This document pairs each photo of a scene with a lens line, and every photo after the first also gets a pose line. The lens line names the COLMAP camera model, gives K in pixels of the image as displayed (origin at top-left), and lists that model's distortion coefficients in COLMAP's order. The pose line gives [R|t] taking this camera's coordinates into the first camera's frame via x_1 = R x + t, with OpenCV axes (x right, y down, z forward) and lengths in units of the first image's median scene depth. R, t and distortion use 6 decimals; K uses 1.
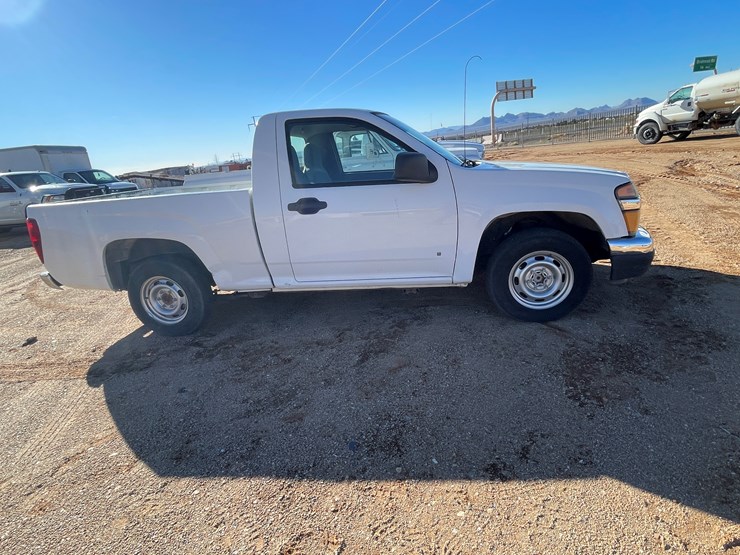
lens RADIAL K [[395.2, 0, 371.3], [0, 395.2, 274.6], [0, 0, 1]] dist [-0.000630, -0.000733]
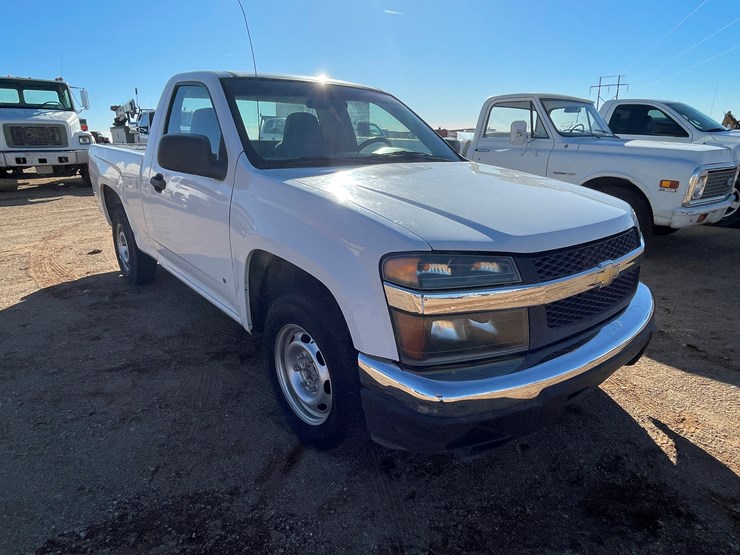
lens RADIAL K [[454.9, 0, 370.0], [0, 454.9, 277.5], [0, 0, 1]] dist [-0.001906, -0.000775]
pose [[0.747980, 0.299367, -0.592373, 0.752462], [-0.275626, 0.952007, 0.133087, -0.211036], [0.603785, 0.063727, 0.794596, 0.441926]]
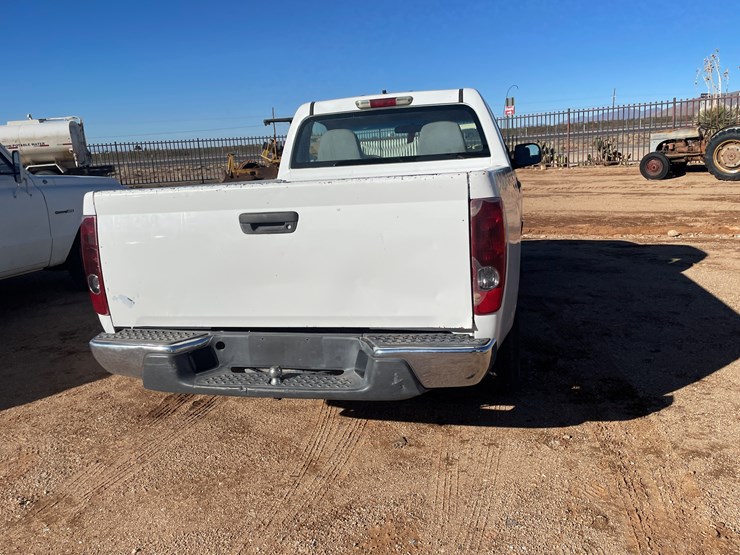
lens RADIAL K [[596.8, 0, 375.1], [0, 596.8, 268.1], [0, 0, 1]] dist [0.098809, -0.132554]
pose [[0.093927, -0.081506, 0.992237, -1.555134], [0.335427, 0.940965, 0.045542, -0.147539], [-0.937372, 0.328545, 0.115721, 1.099724]]
